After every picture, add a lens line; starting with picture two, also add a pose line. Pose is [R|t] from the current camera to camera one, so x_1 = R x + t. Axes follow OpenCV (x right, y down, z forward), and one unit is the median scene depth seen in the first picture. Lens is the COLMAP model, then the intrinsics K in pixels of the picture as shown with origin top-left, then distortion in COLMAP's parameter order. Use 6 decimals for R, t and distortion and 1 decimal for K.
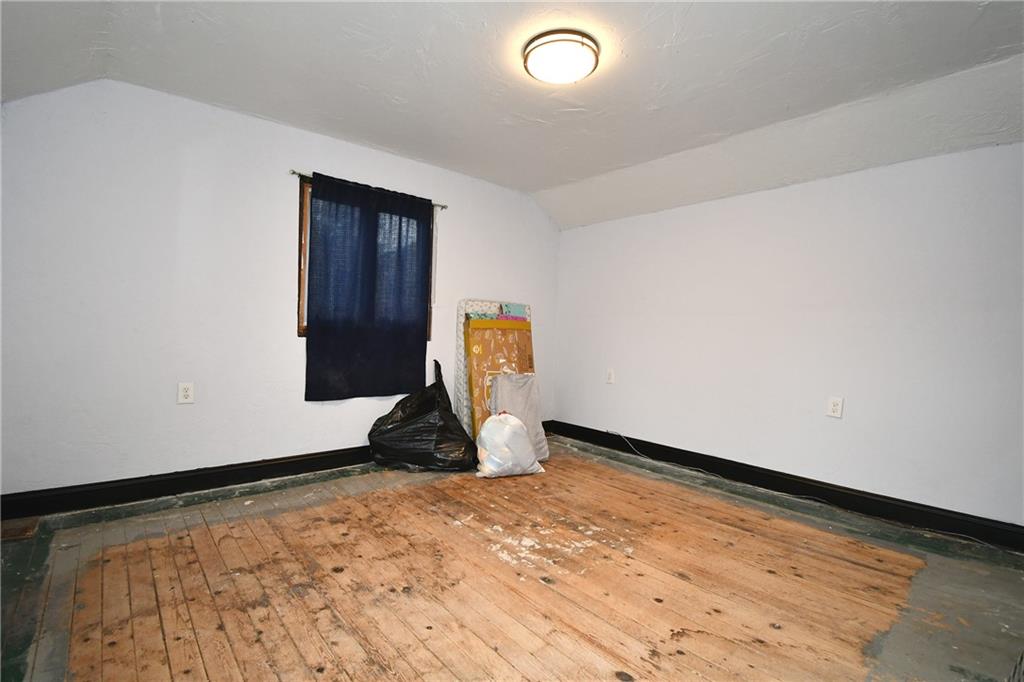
lens RADIAL K [[453.0, 0, 521.4], [0, 453.0, 341.9], [0, 0, 1]] dist [0.012953, -0.017596]
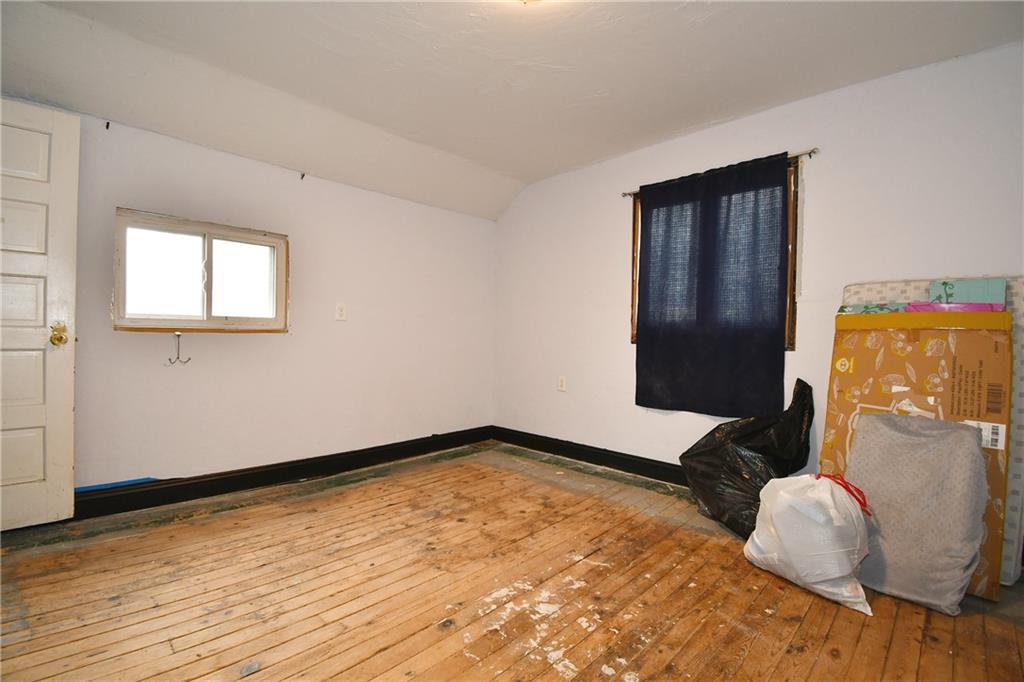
lens RADIAL K [[453.0, 0, 519.5], [0, 453.0, 340.3], [0, 0, 1]] dist [0.012953, -0.017596]
pose [[0.118369, -0.018513, -0.992797, 0.607163], [-0.033782, 0.999172, -0.022660, 0.016450], [0.992395, 0.036221, 0.117645, 0.684967]]
